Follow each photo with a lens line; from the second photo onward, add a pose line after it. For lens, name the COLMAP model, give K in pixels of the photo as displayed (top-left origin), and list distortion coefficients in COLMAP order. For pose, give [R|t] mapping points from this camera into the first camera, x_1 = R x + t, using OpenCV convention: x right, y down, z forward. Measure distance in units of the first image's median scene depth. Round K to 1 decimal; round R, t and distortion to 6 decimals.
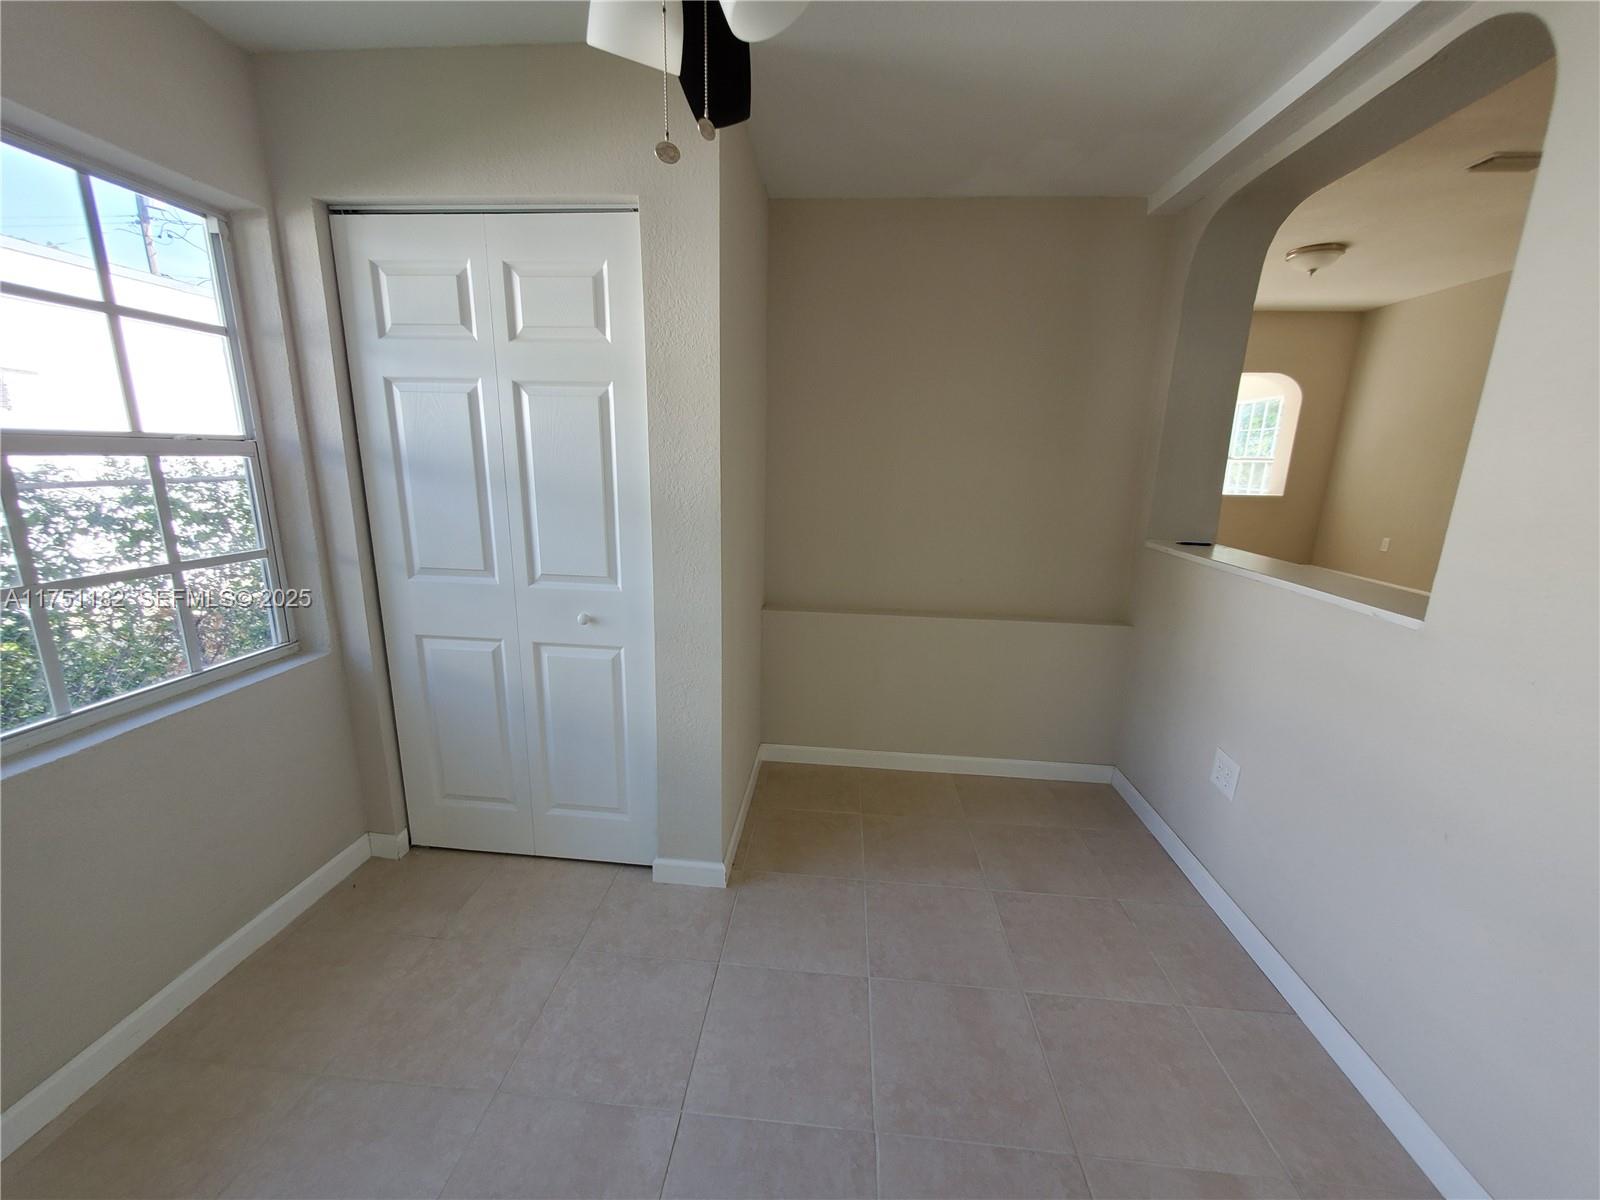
lens RADIAL K [[637.0, 0, 793.9], [0, 637.0, 607.5], [0, 0, 1]] dist [0.005105, -0.000229]
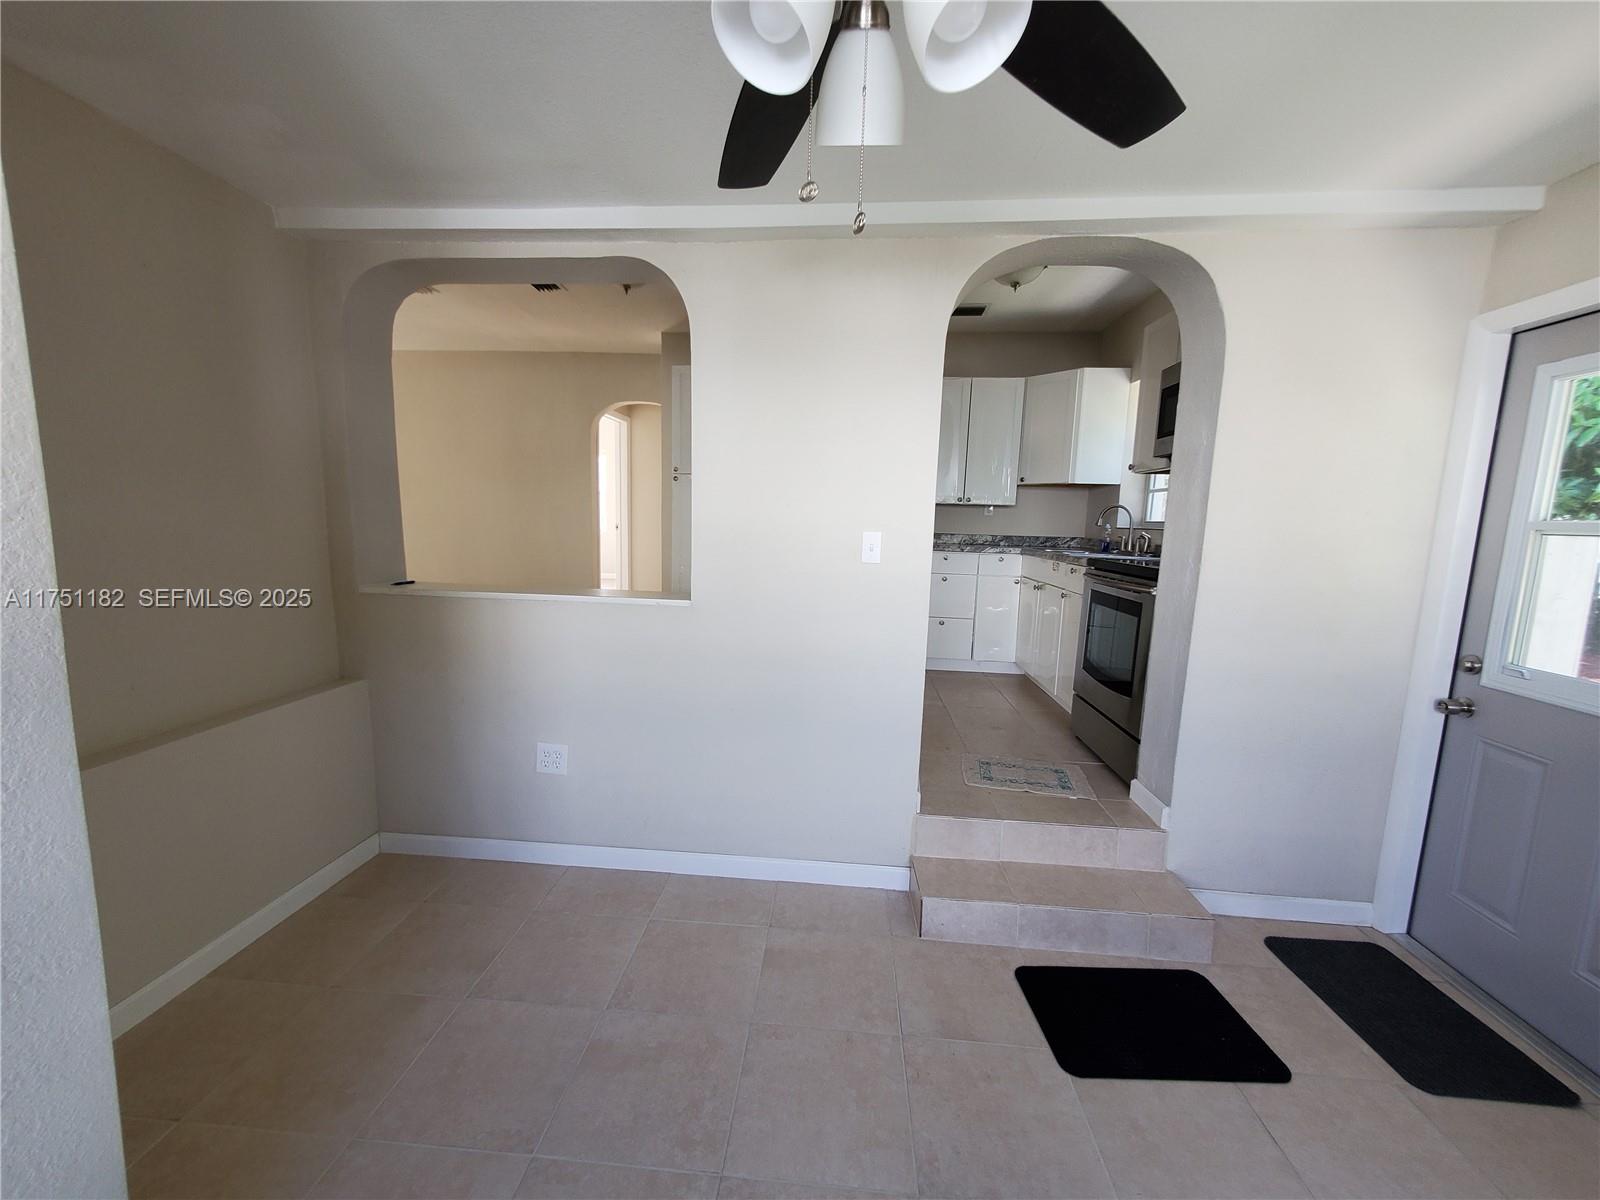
lens RADIAL K [[637.0, 0, 796.8], [0, 637.0, 600.3], [0, 0, 1]] dist [0.005105, -0.000229]
pose [[-0.006076, -0.149175, 0.988792, -0.491579], [0.204200, 0.967790, 0.147261, -0.117451], [-0.978910, 0.202806, 0.024581, 0.453230]]
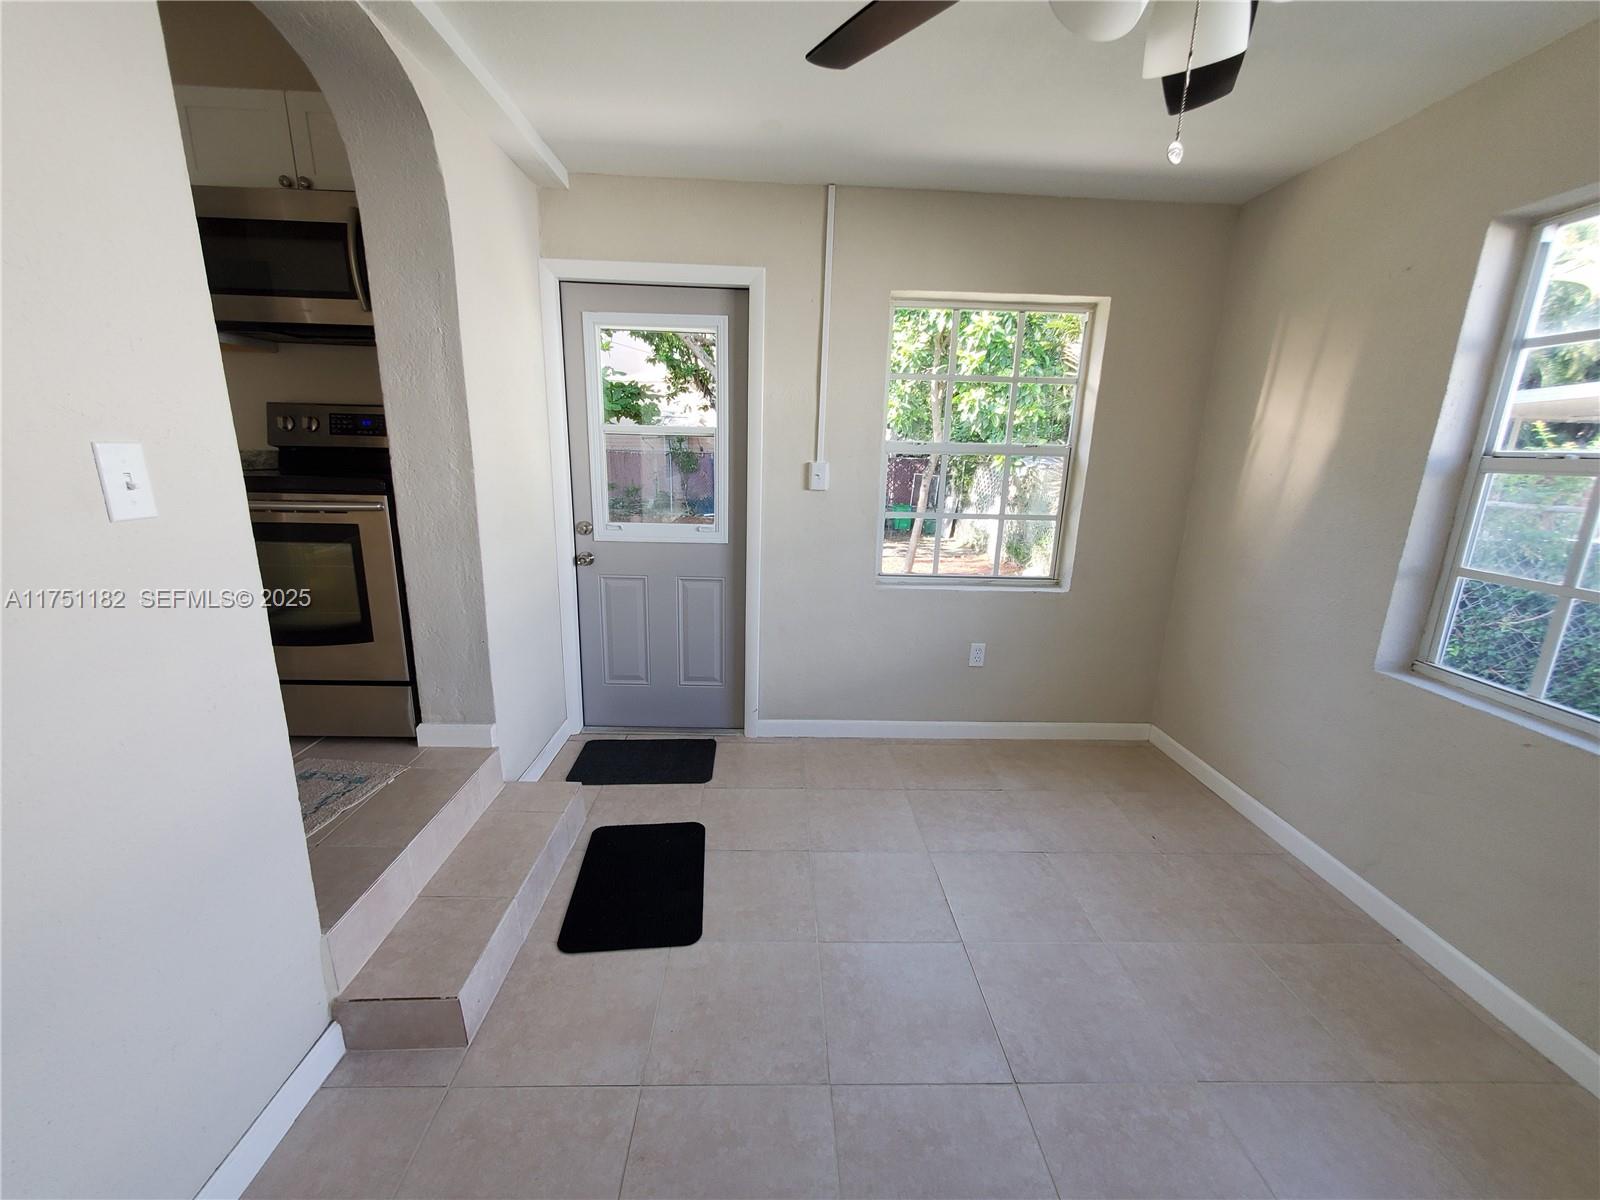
lens RADIAL K [[637.0, 0, 789.8], [0, 637.0, 602.8], [0, 0, 1]] dist [0.005105, -0.000229]
pose [[-0.992286, -0.019467, -0.122433, 0.203718], [-0.073537, 0.887508, 0.454887, -0.188928], [0.099805, 0.460381, -0.882093, 0.841367]]
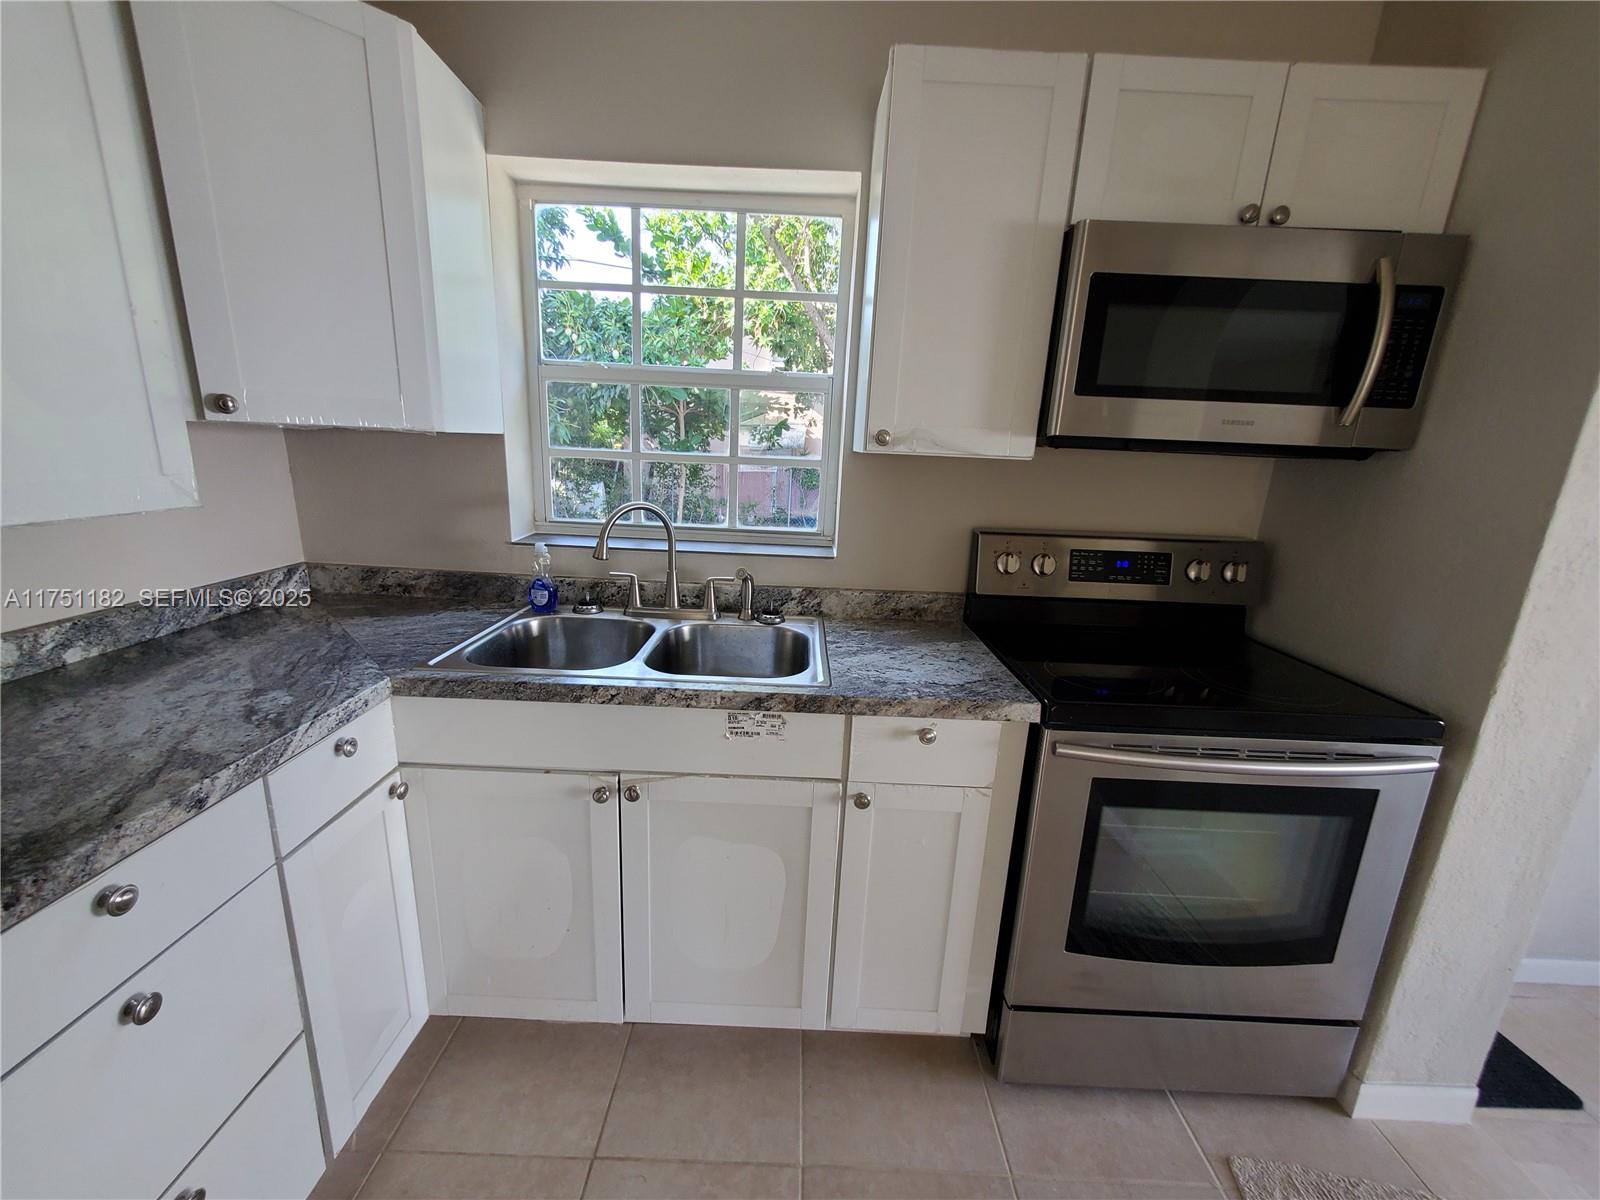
lens RADIAL K [[637.0, 0, 794.3], [0, 637.0, 605.4], [0, 0, 1]] dist [0.005105, -0.000229]
pose [[-0.995005, -0.045510, -0.088844, 1.392495], [-0.081538, 0.883974, 0.460371, -0.176007], [0.057585, 0.465316, -0.883269, 0.234565]]
